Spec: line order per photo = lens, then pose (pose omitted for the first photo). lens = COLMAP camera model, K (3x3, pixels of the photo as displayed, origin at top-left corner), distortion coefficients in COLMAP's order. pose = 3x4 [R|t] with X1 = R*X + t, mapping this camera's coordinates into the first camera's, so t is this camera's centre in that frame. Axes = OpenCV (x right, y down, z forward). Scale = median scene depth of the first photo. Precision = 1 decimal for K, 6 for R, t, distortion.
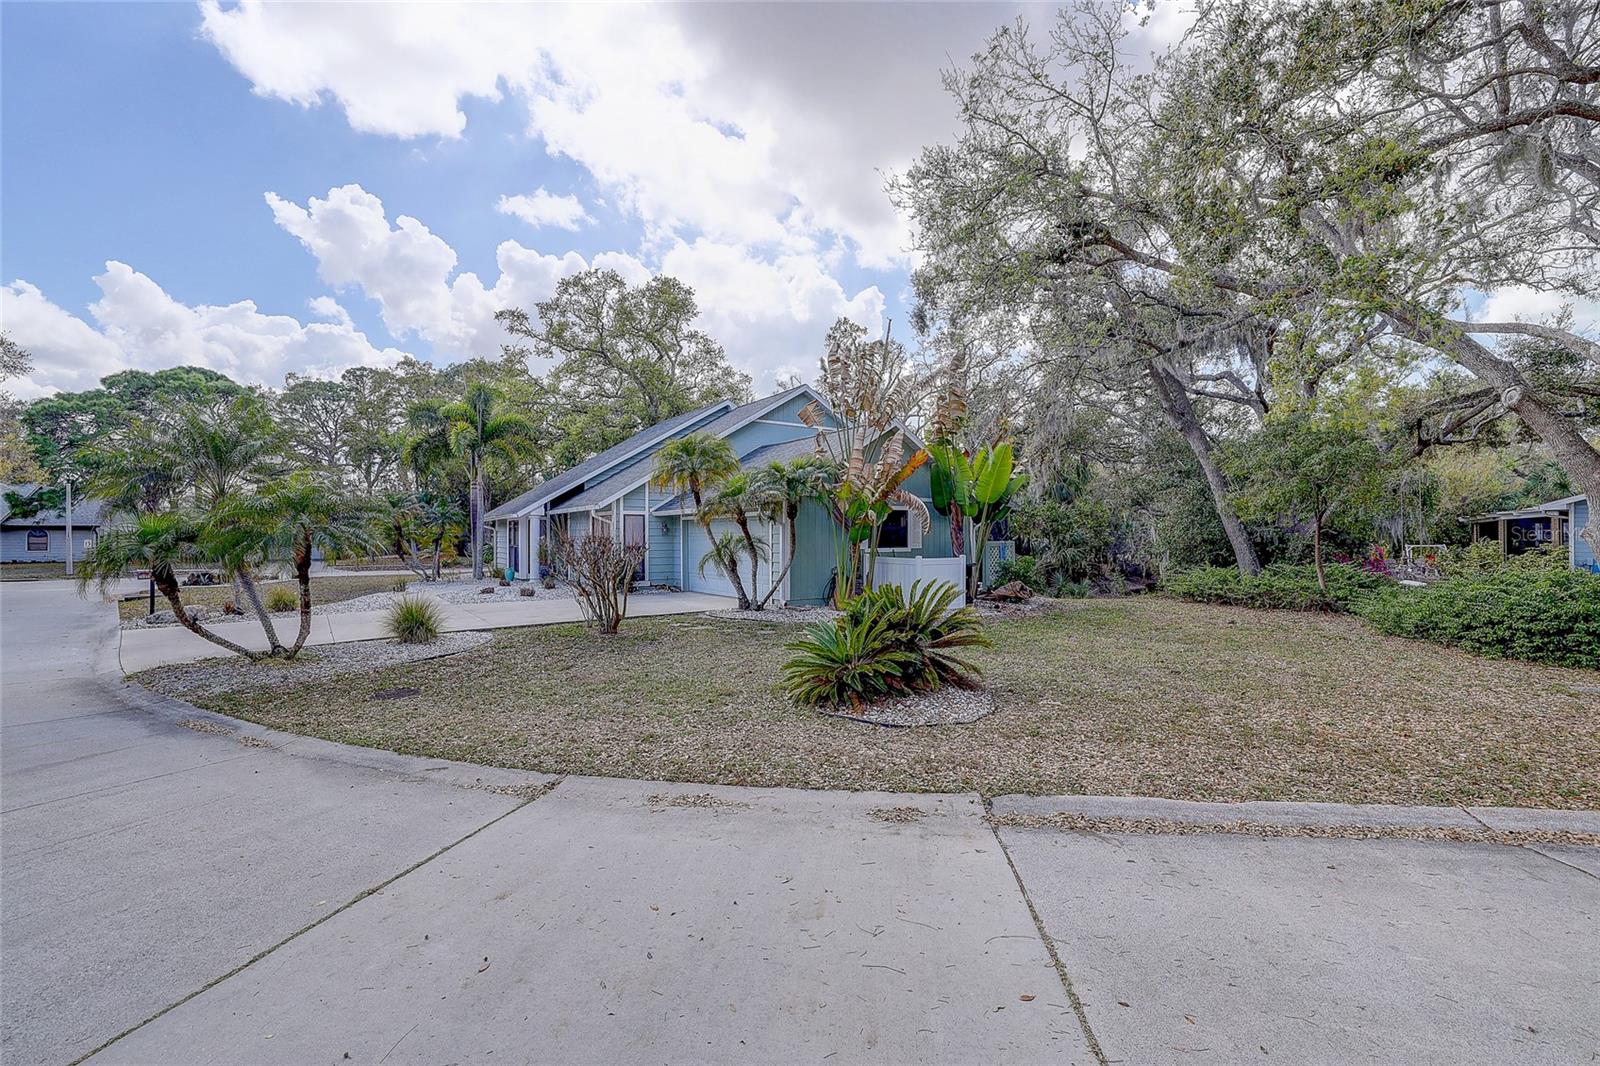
lens RADIAL K [[691.1, 0, 802.9], [0, 691.1, 533.5], [0, 0, 1]] dist [-0.031794, 0.006283]
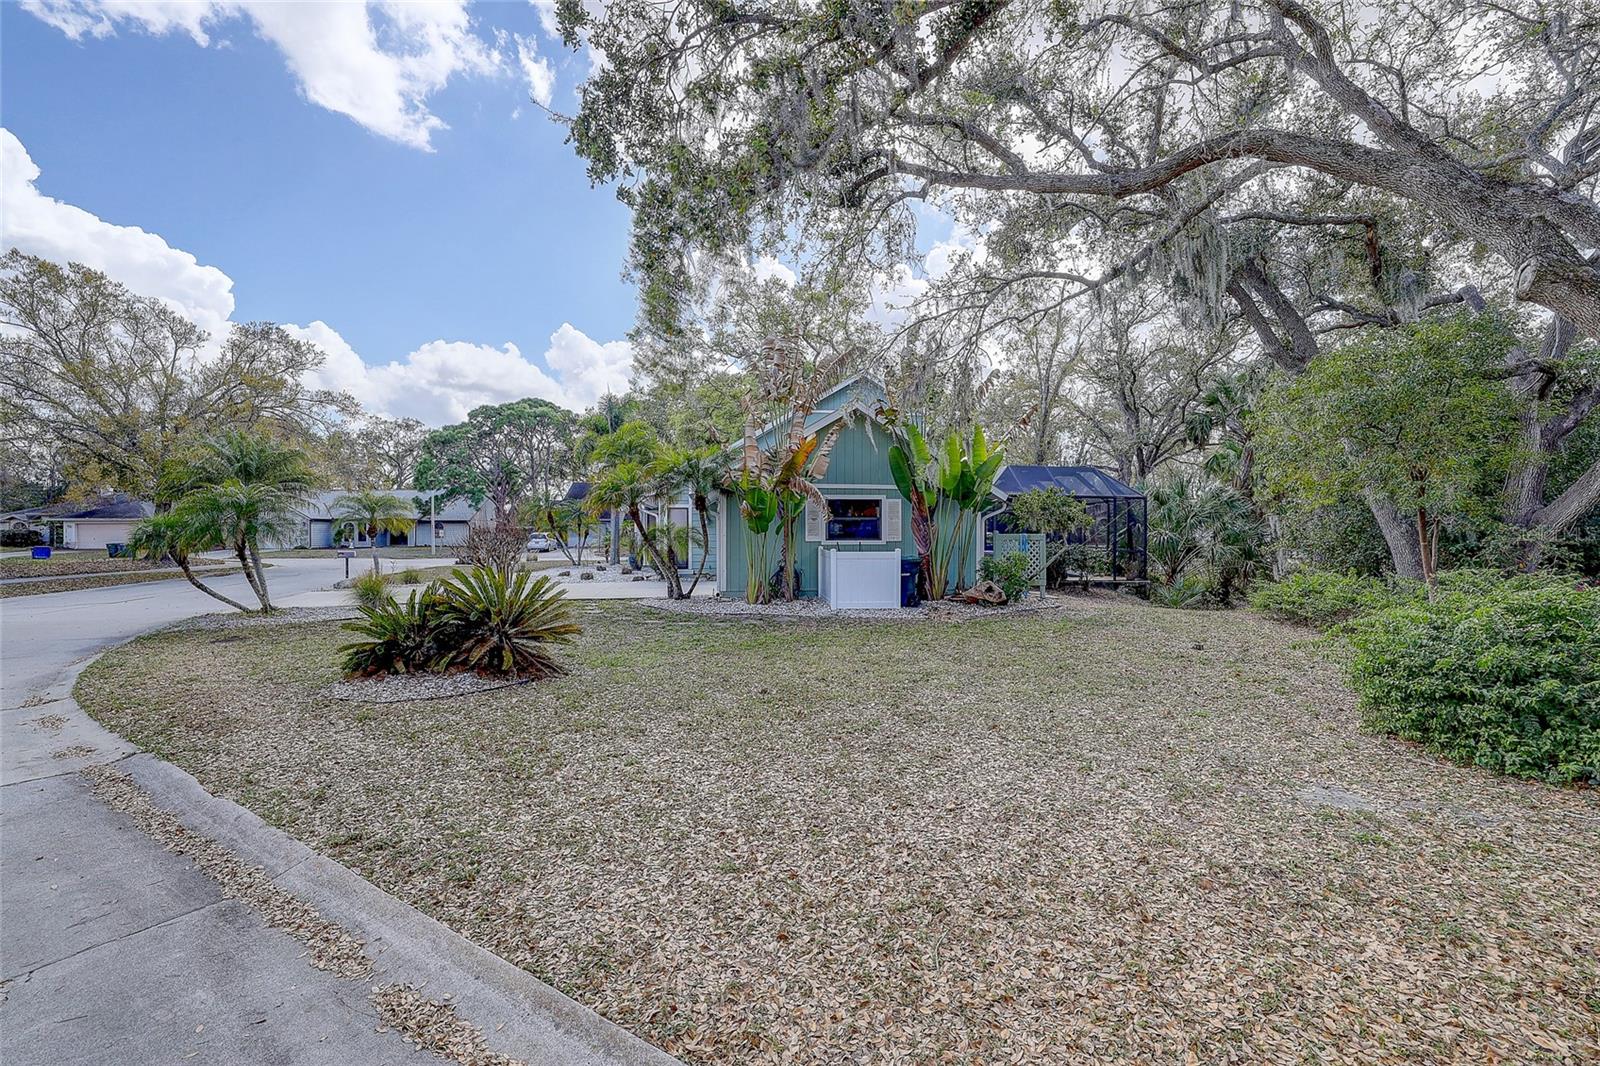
lens RADIAL K [[691.1, 0, 801.8], [0, 691.1, 532.1], [0, 0, 1]] dist [-0.031794, 0.006283]
pose [[0.896379, 0.004443, -0.443266, 0.468870], [-0.001116, 0.999969, 0.007767, 0.002512], [0.443287, -0.006467, 0.896357, 0.132684]]
